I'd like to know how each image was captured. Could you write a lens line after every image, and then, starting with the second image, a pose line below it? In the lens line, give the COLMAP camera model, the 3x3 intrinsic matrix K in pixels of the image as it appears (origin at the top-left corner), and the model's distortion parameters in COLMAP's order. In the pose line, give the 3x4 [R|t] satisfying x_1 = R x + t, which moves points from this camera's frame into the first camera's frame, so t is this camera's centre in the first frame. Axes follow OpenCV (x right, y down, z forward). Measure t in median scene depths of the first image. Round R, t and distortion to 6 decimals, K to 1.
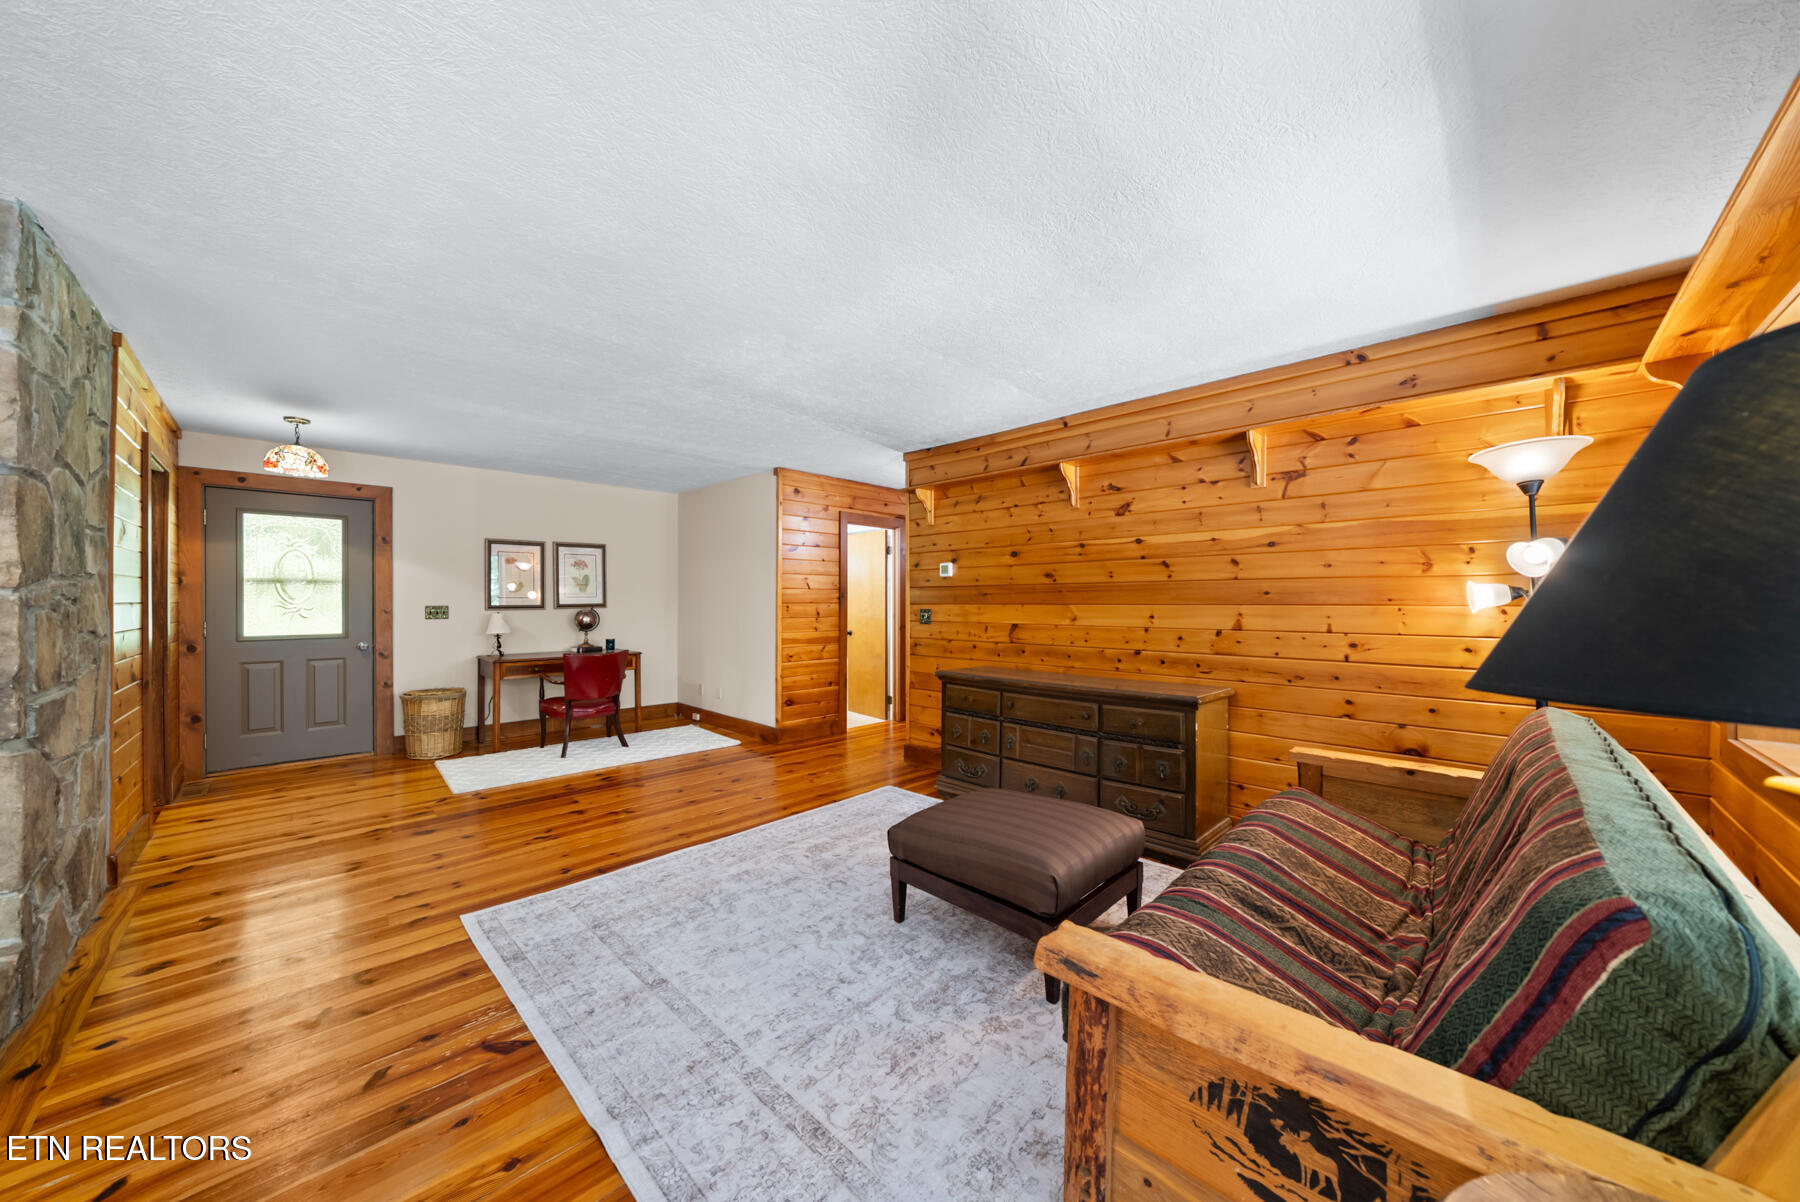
lens RADIAL K [[619.3, 0, 889.3], [0, 619.3, 602.0], [0, 0, 1]] dist [-0.004898, 0.000277]
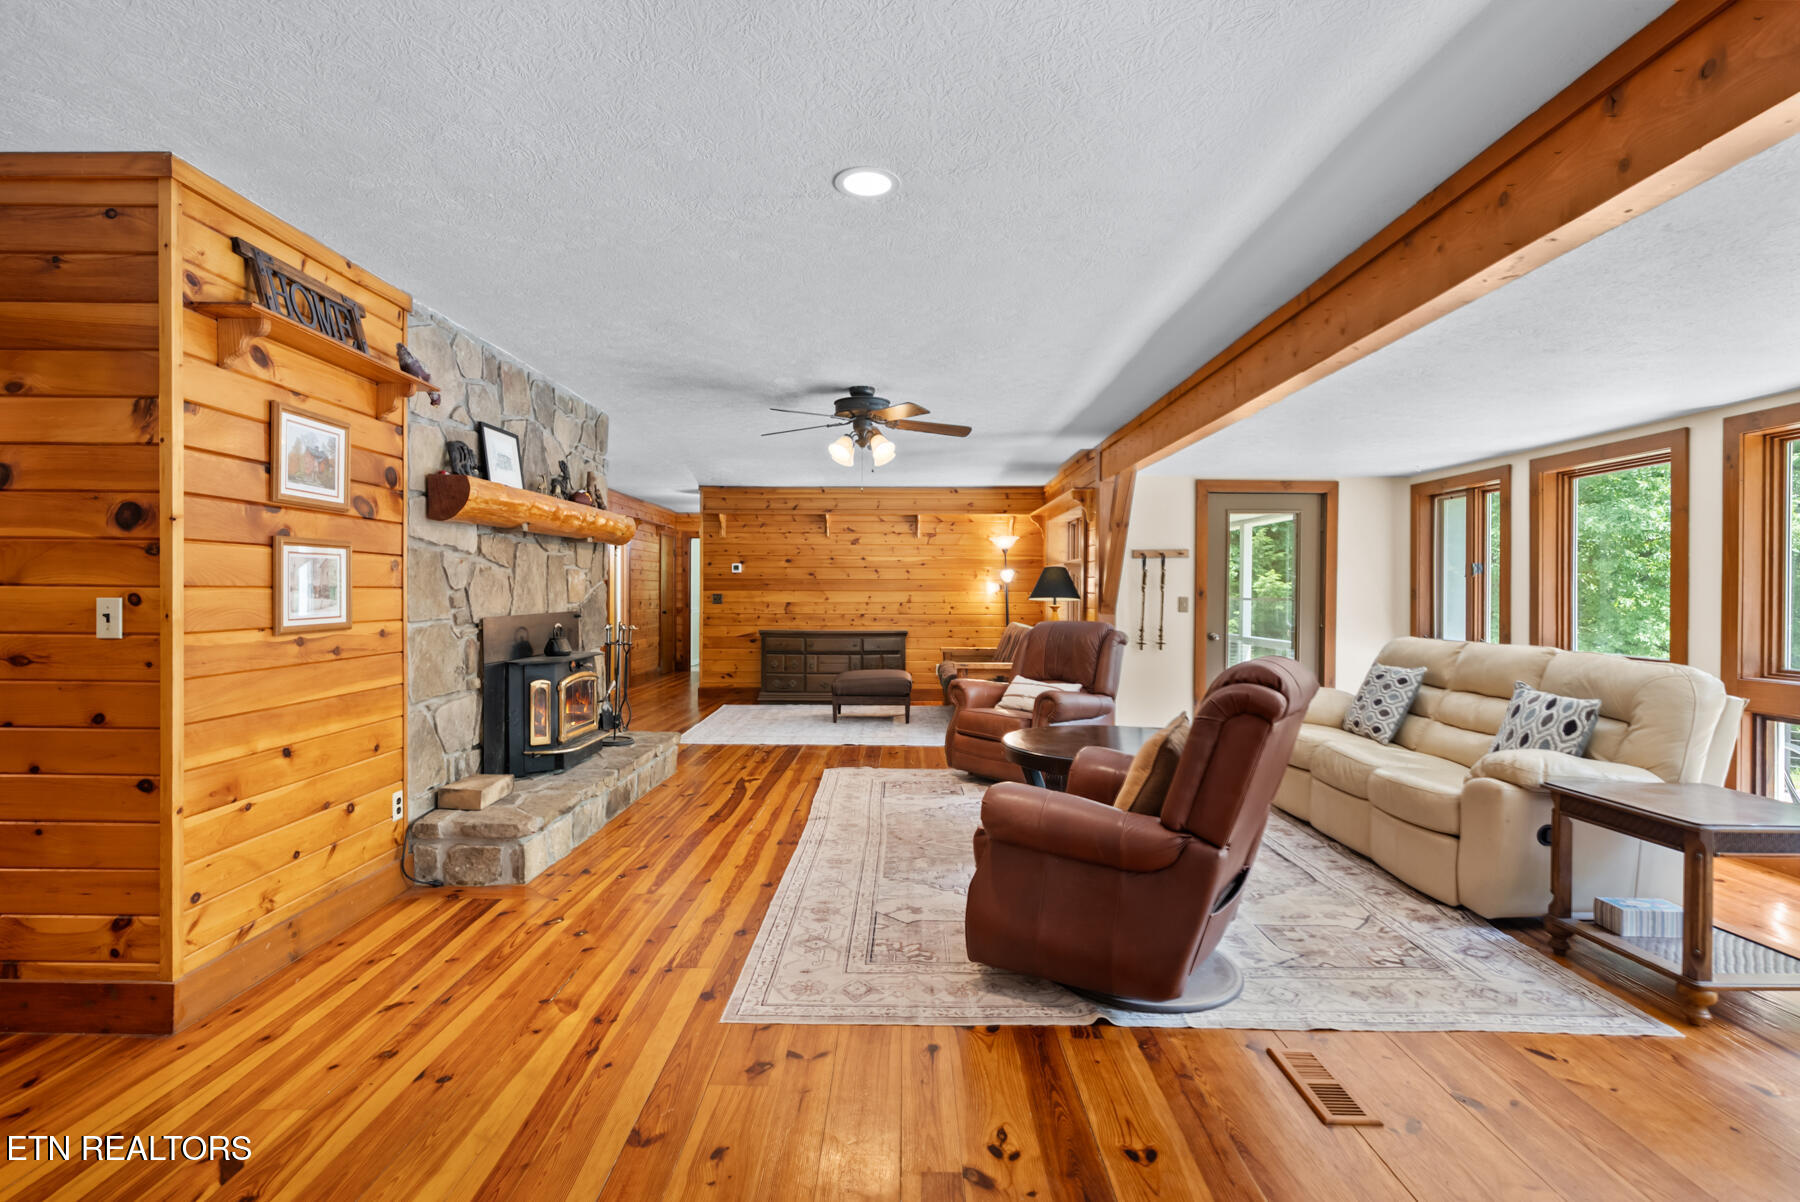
lens RADIAL K [[909.5, 0, 894.9], [0, 909.5, 587.3], [0, 0, 1]] dist [0.003334, 0.000186]
pose [[0.720809, 0.007954, 0.693089, -1.366798], [-0.004916, 0.999968, -0.006363, 0.009614], [-0.693117, 0.001179, 0.720824, -1.029106]]
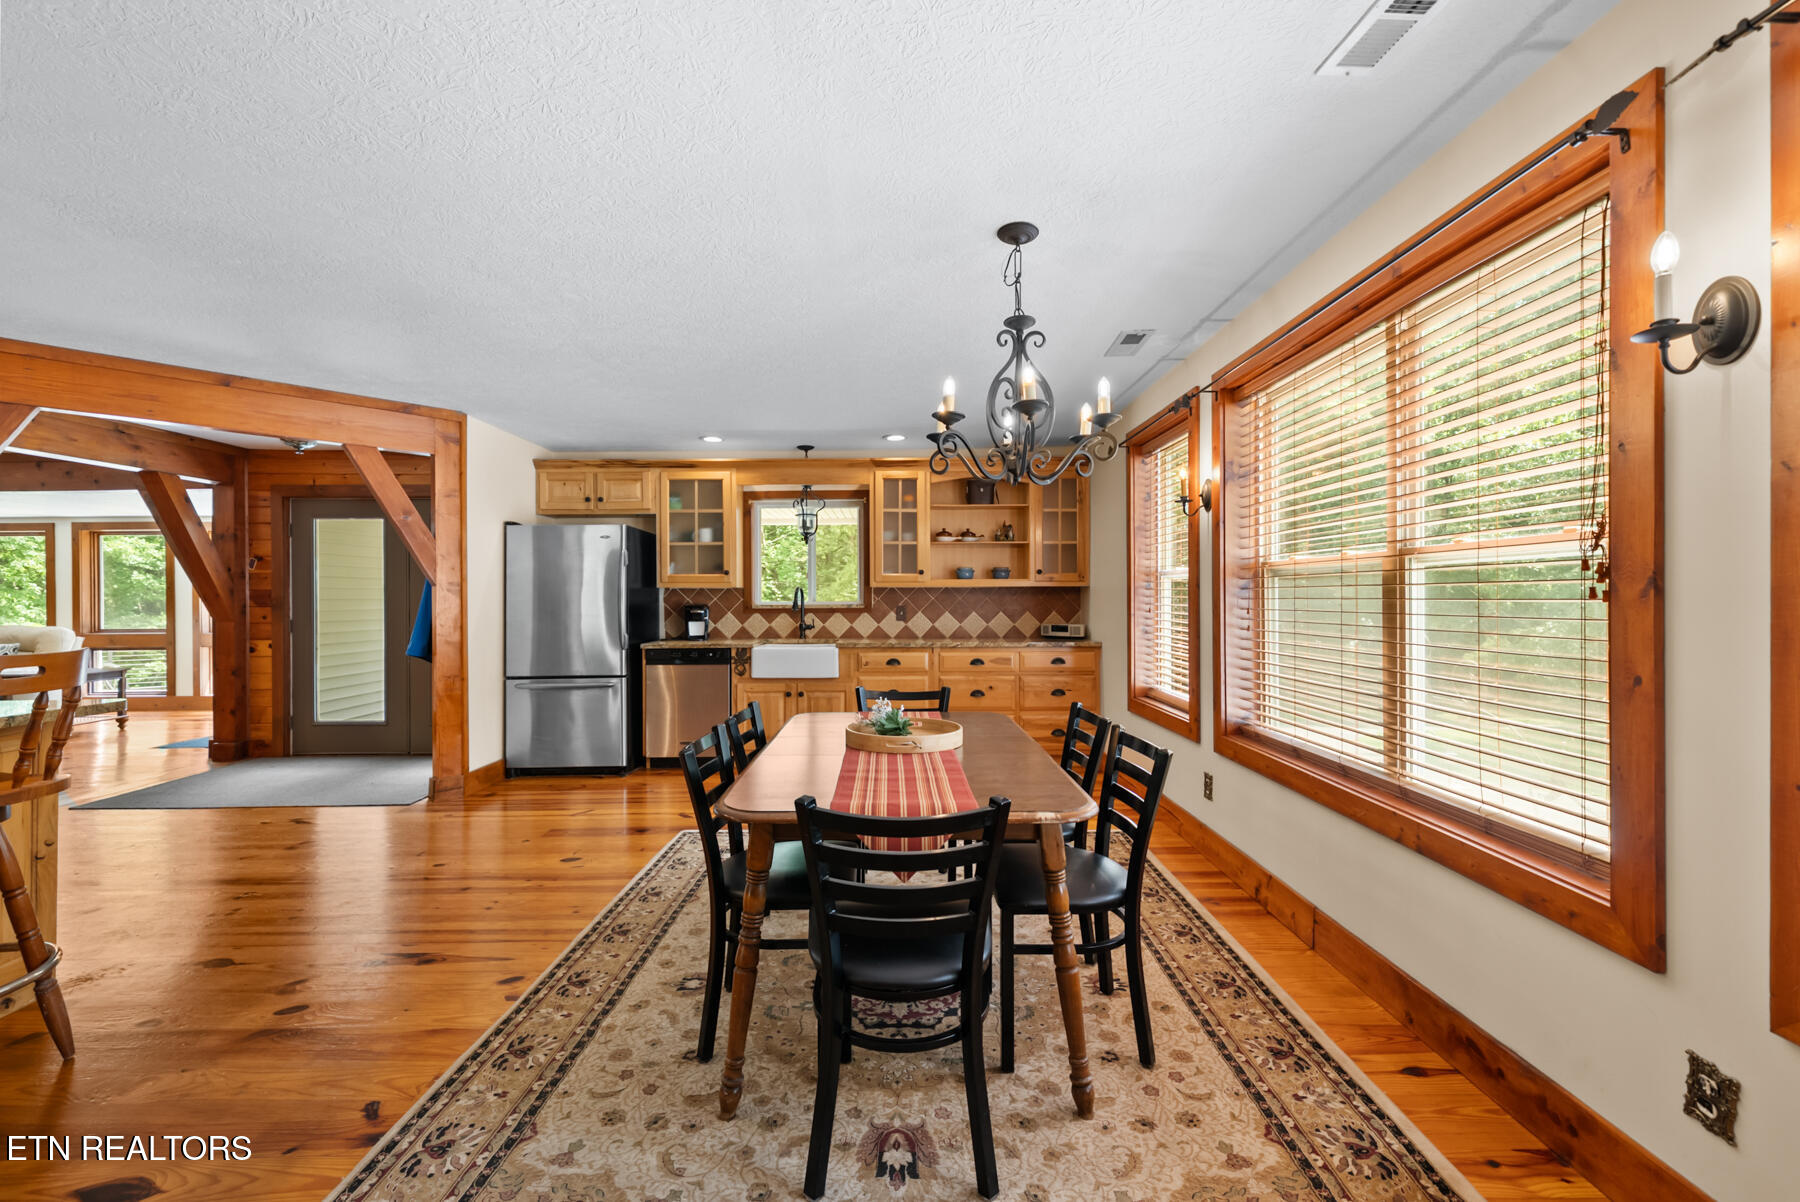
lens RADIAL K [[746.8, 0, 897.4], [0, 746.8, 591.6], [0, 0, 1]] dist [0.000177, -0.000484]
pose [[-0.699817, 0.003933, 0.714311, -2.974736], [0.005297, 0.999986, -0.000317, -0.000545], [-0.714302, 0.003562, -0.699828, -1.113311]]
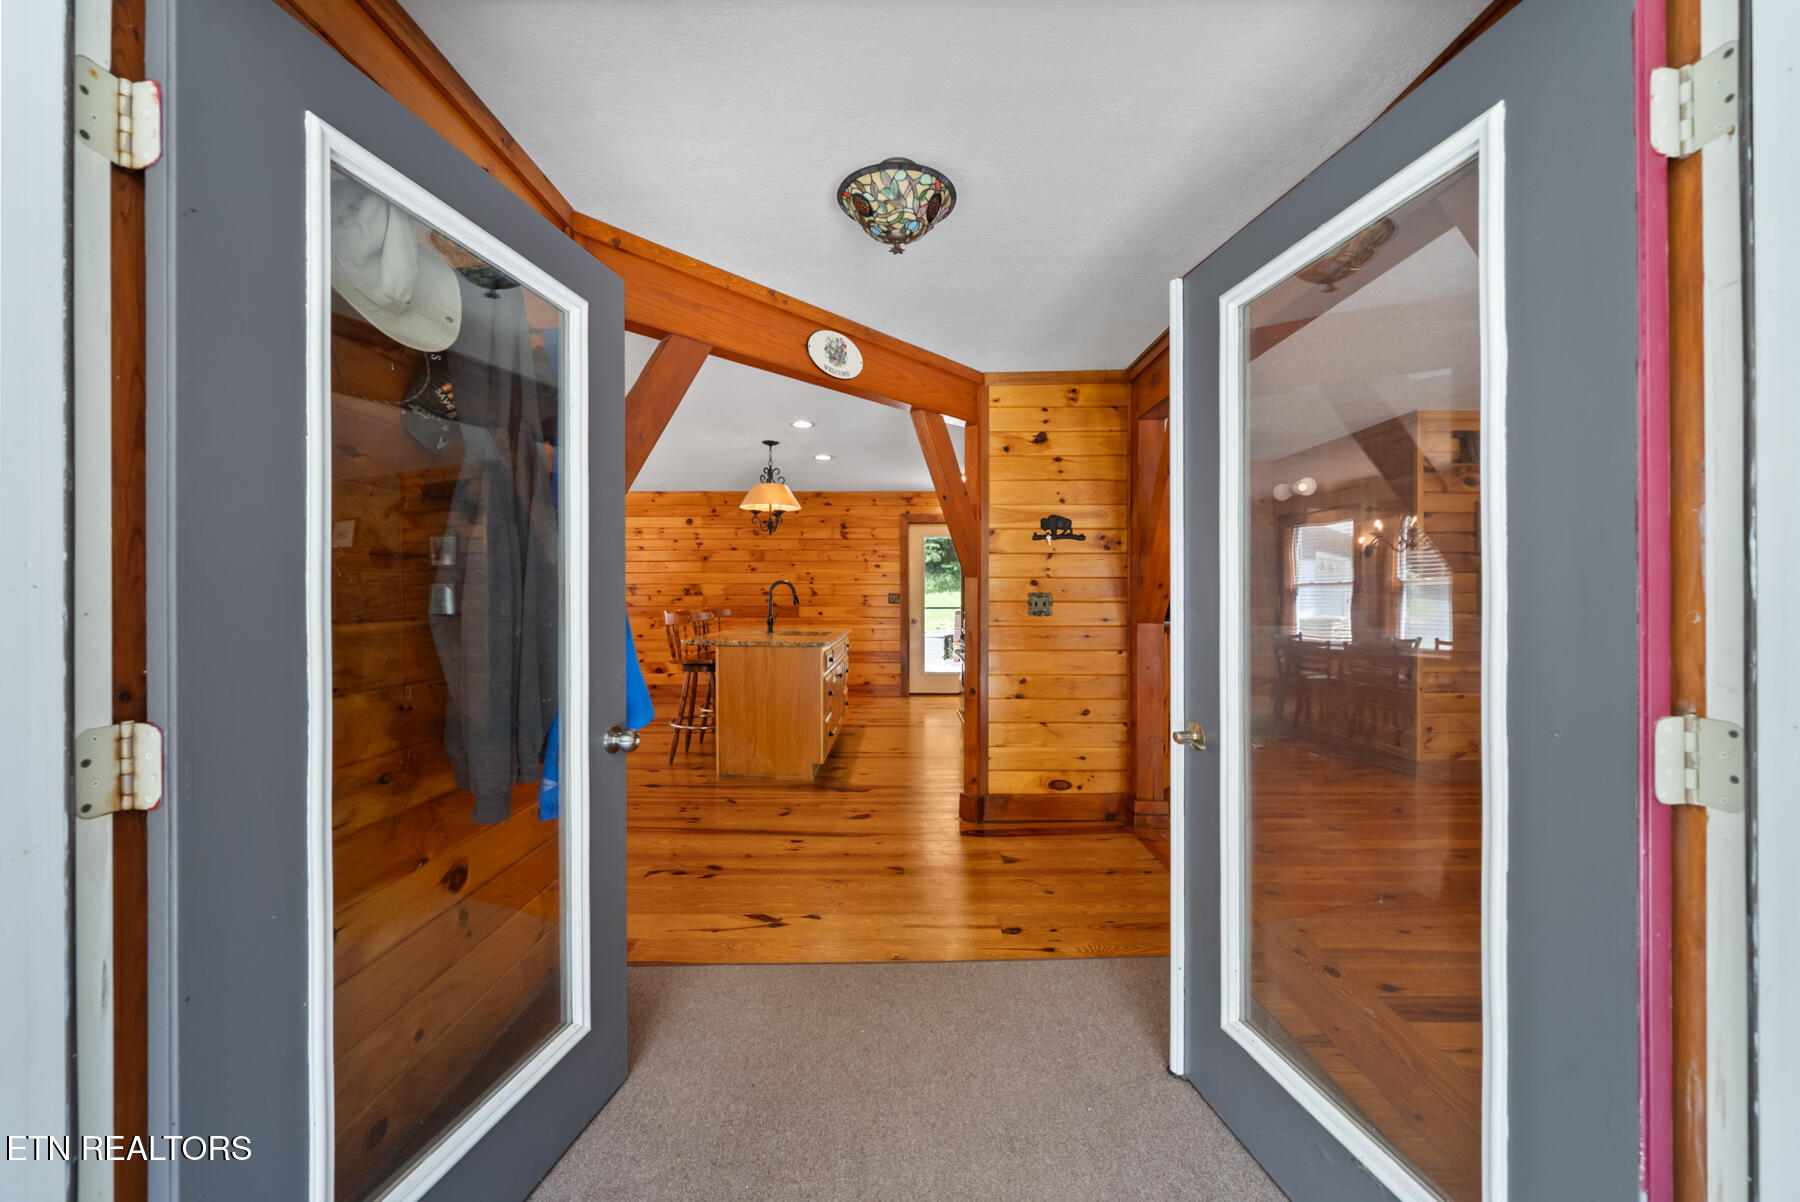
lens RADIAL K [[662.2, 0, 895.6], [0, 662.2, 597.9], [0, 0, 1]] dist [-0.002987, -0.000073]
pose [[0.694087, -0.000126, -0.719891, -1.098343], [0.003090, 0.999991, 0.002805, 0.009554], [0.719884, -0.004172, 0.694082, -1.594397]]
